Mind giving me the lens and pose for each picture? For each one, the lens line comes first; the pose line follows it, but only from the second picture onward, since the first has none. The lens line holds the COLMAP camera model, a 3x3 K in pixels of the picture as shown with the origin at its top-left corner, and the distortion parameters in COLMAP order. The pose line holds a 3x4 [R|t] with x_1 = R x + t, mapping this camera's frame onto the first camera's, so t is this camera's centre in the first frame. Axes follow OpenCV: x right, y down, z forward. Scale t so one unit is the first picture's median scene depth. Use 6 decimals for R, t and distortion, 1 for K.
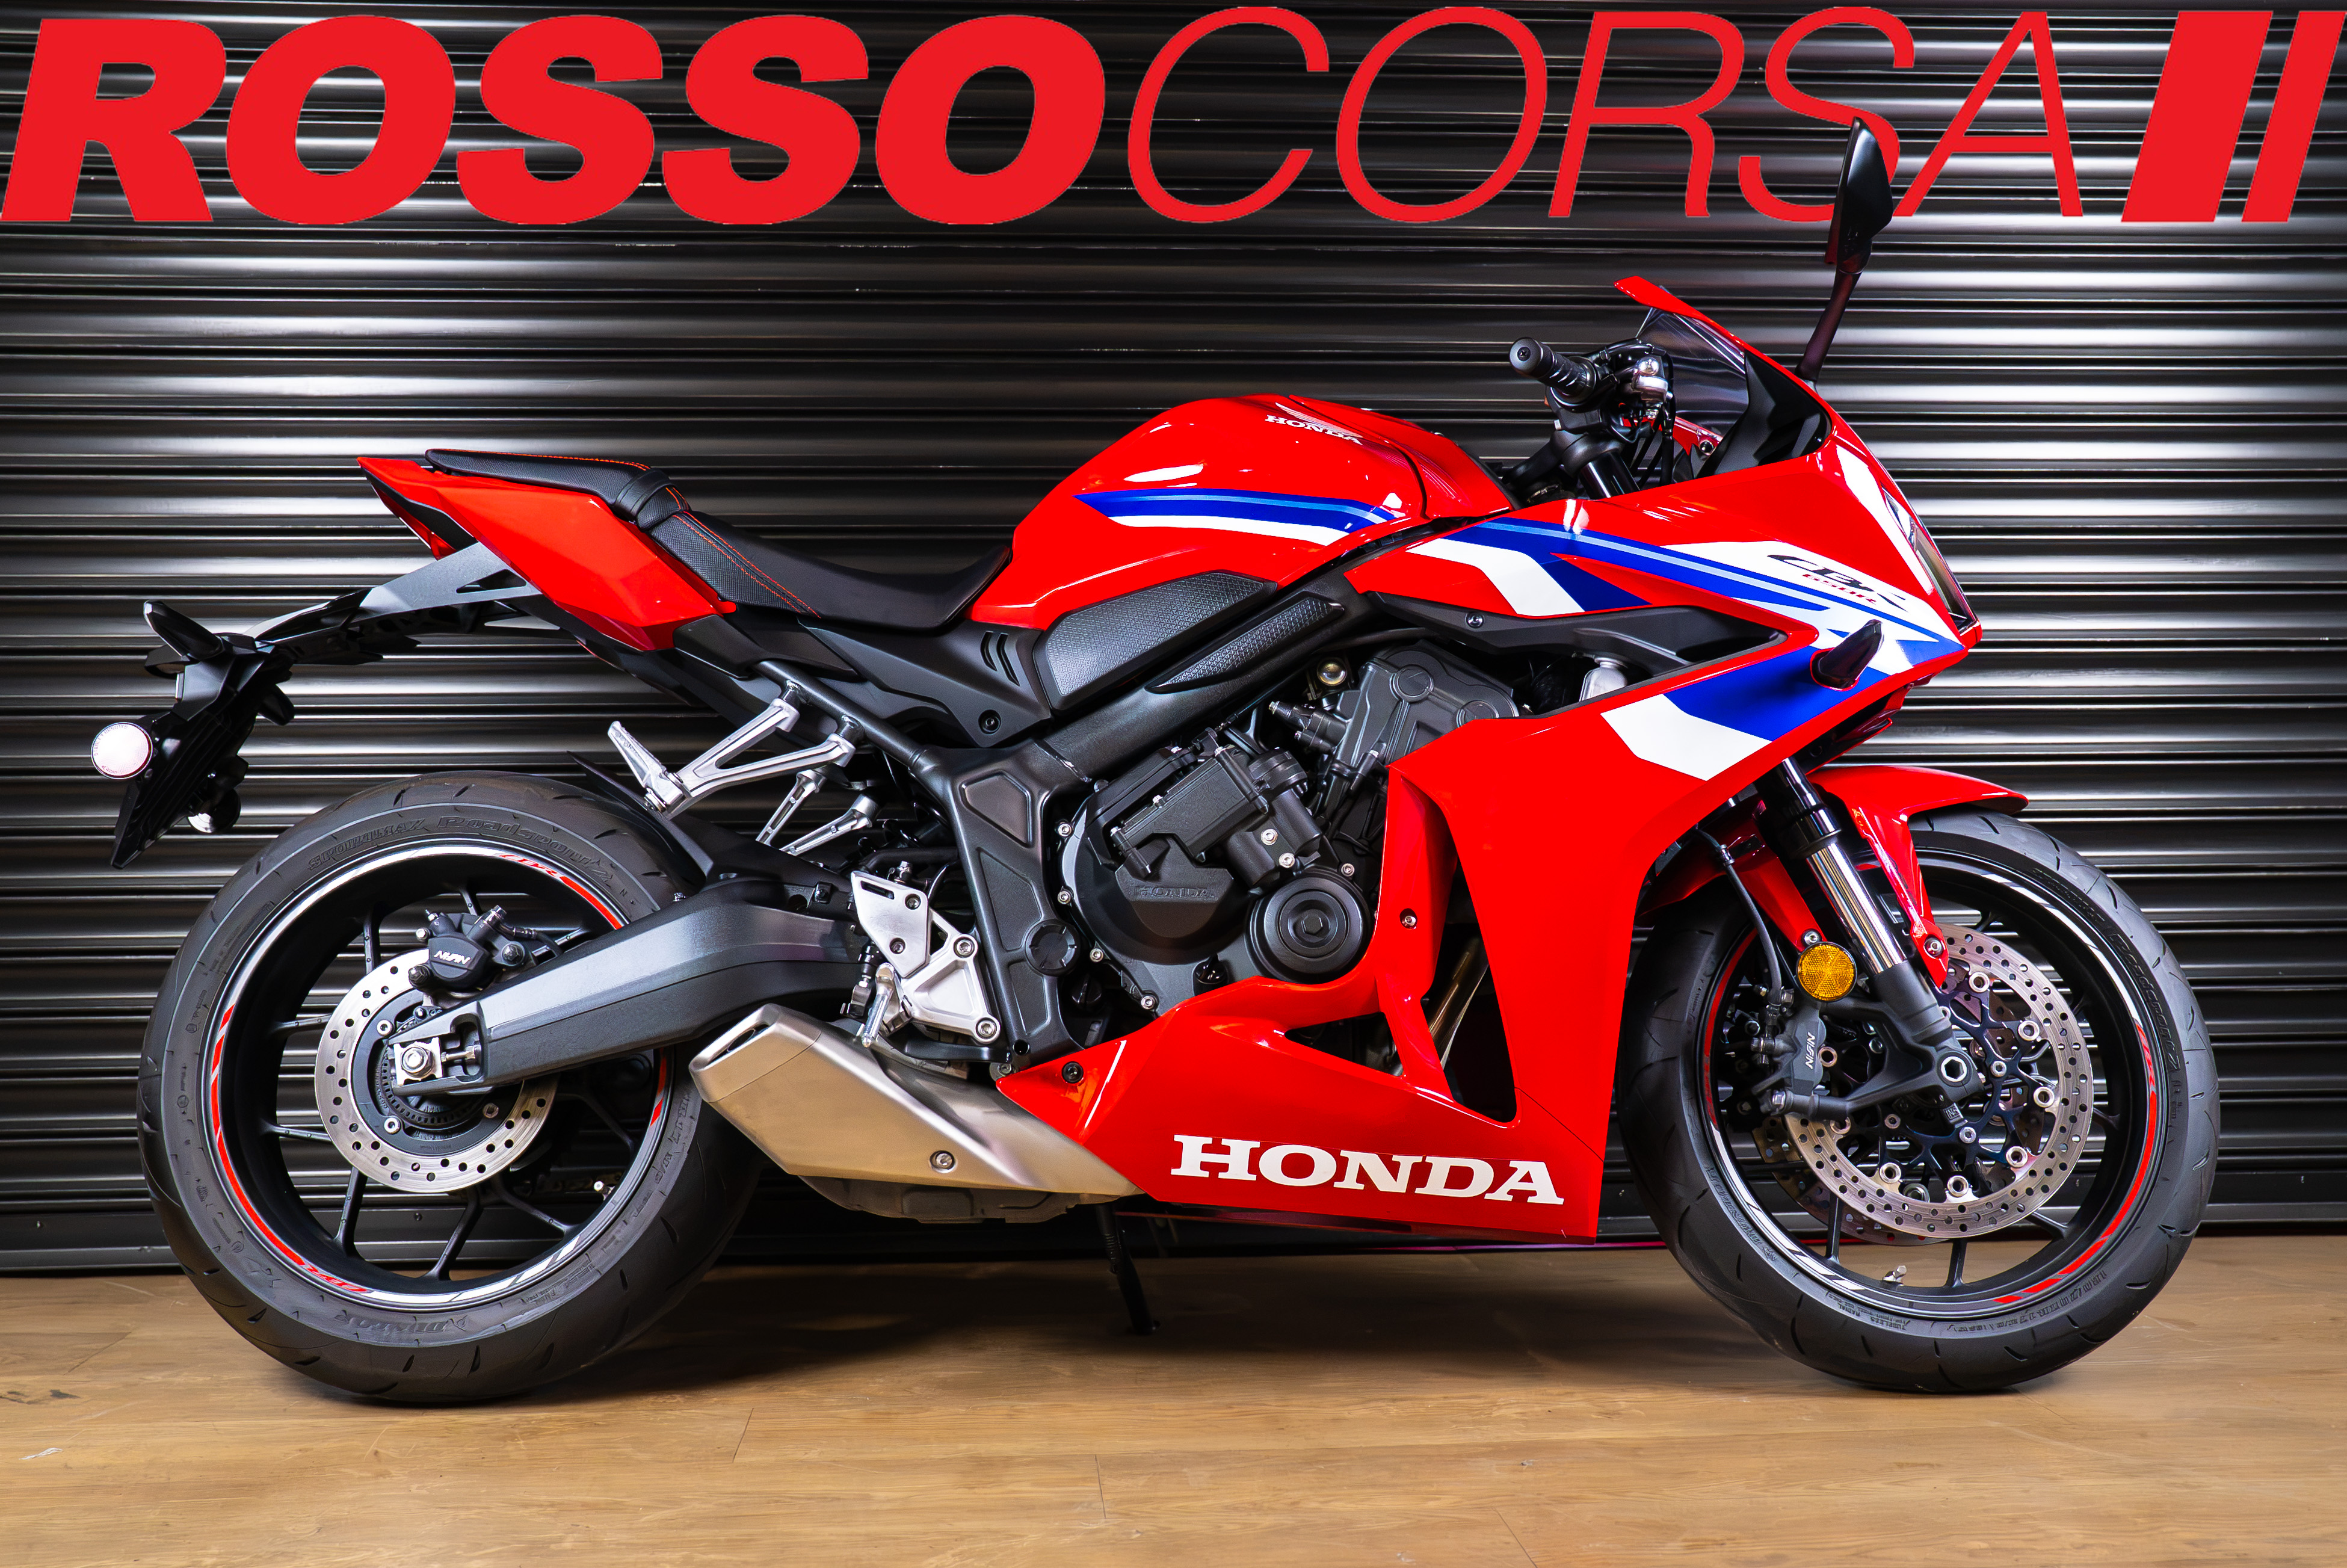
lens RADIAL K [[2336.6, 0, 1161.3], [0, 2336.6, 788.9], [0, 0, 1]] dist [-0.045183, 0.156752]
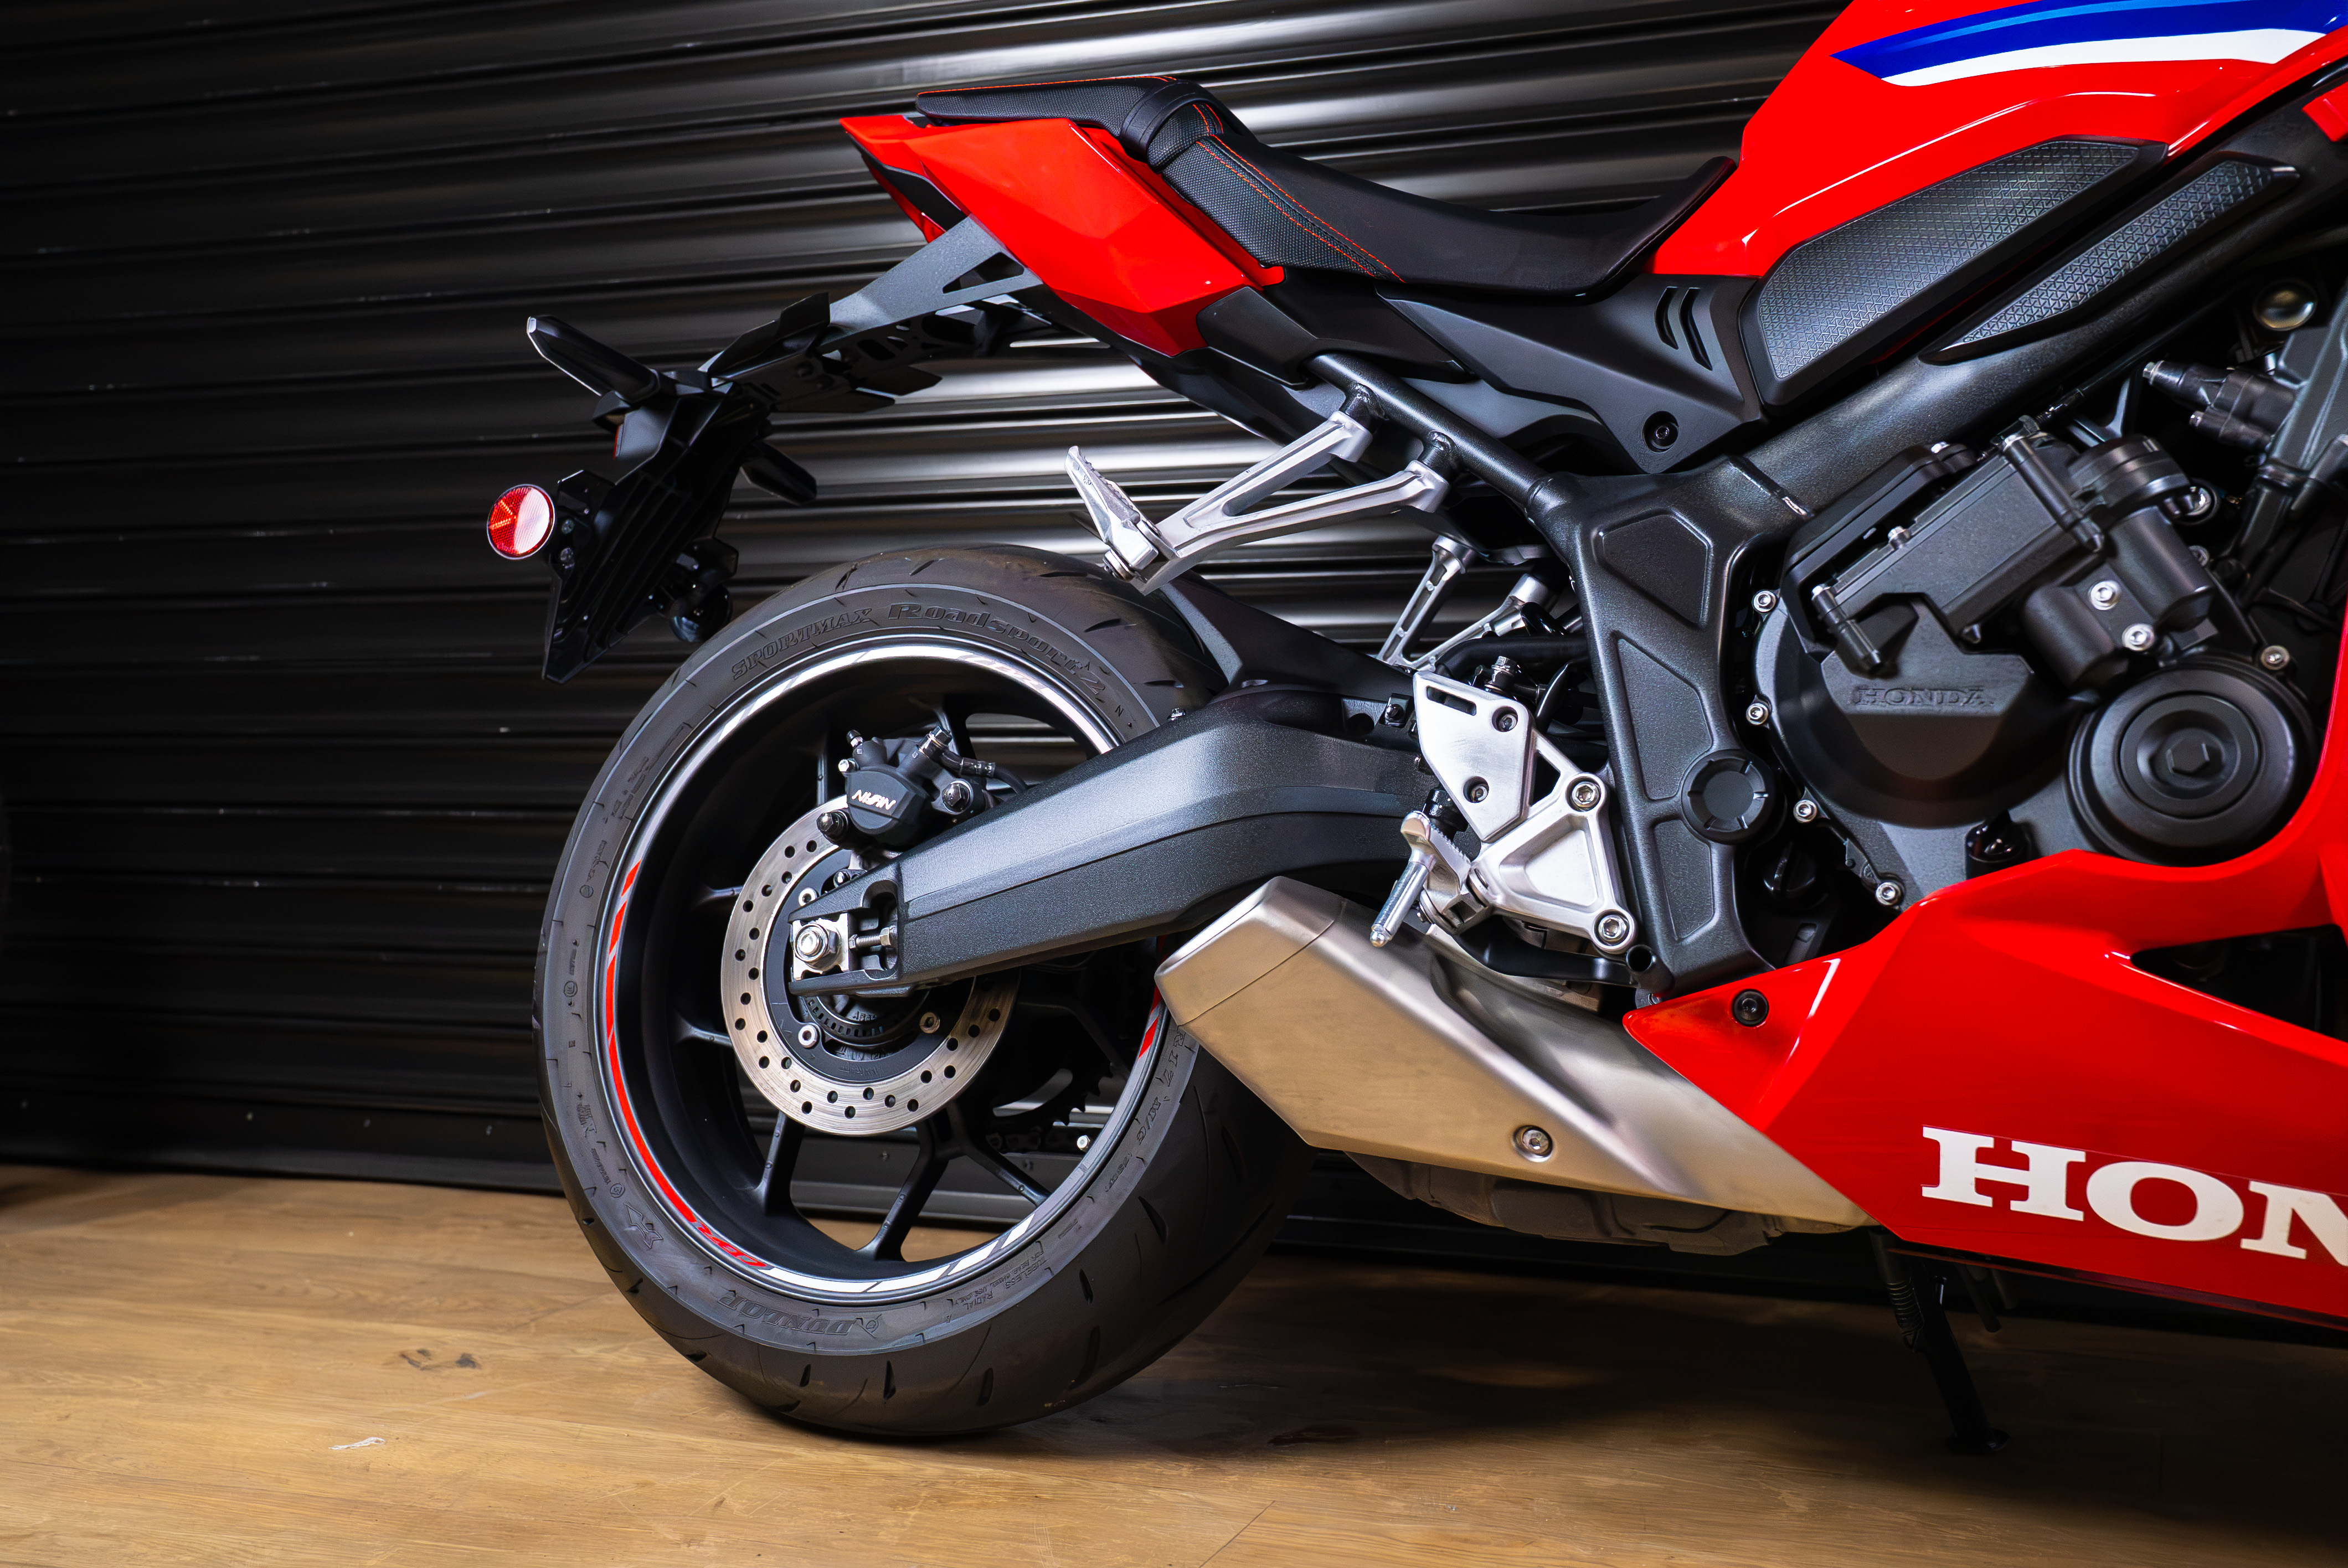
lens RADIAL K [[2566.7, 0, 1174.0], [0, 2566.7, 784.0], [0, 0, 1]] dist [0.000550, 0.299238]
pose [[0.902732, 0.012816, -0.430013, 0.105024], [0.000431, 0.999529, 0.030696, 0.044123], [0.430203, -0.027896, 0.902301, 0.347546]]
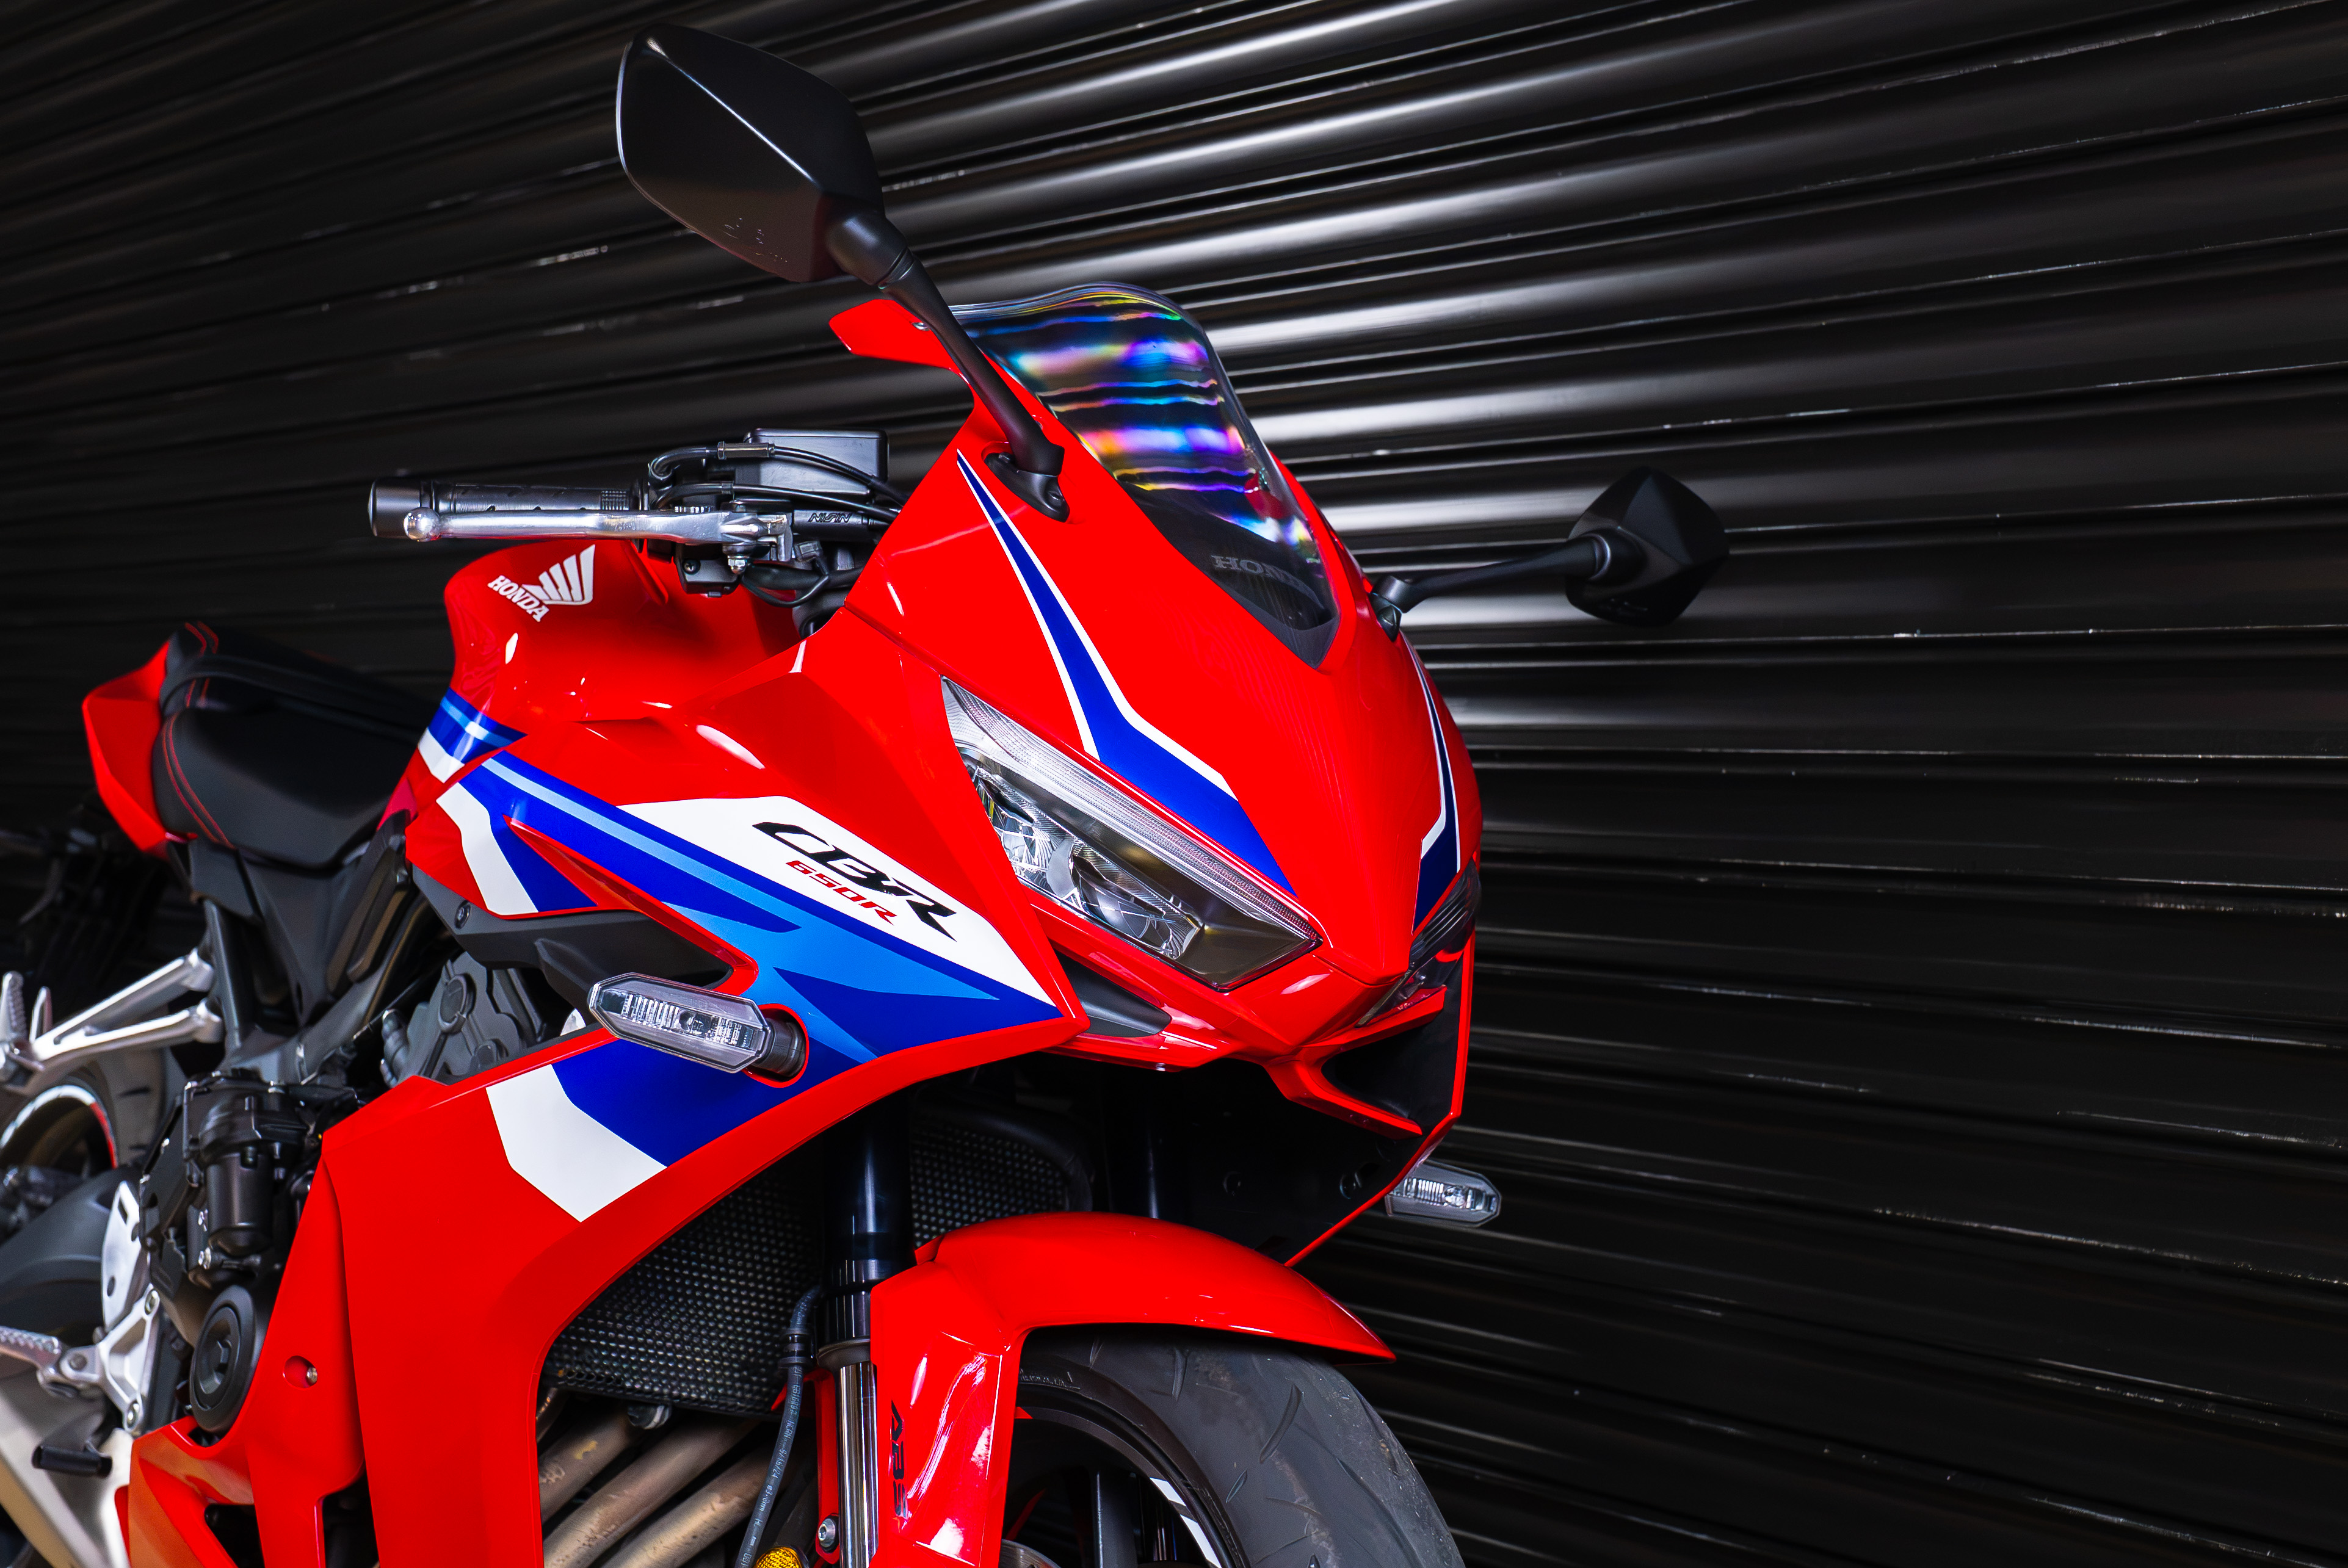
lens RADIAL K [[2751.1, 0, 1173.7], [0, 2751.1, 786.8], [0, 0, 1]] dist [0.015153, 0.329979]
pose [[0.624578, 0.028454, -0.780444, 0.840779], [-0.008284, 0.999521, 0.029812, -0.130680], [0.780918, -0.012155, 0.624515, 0.676846]]
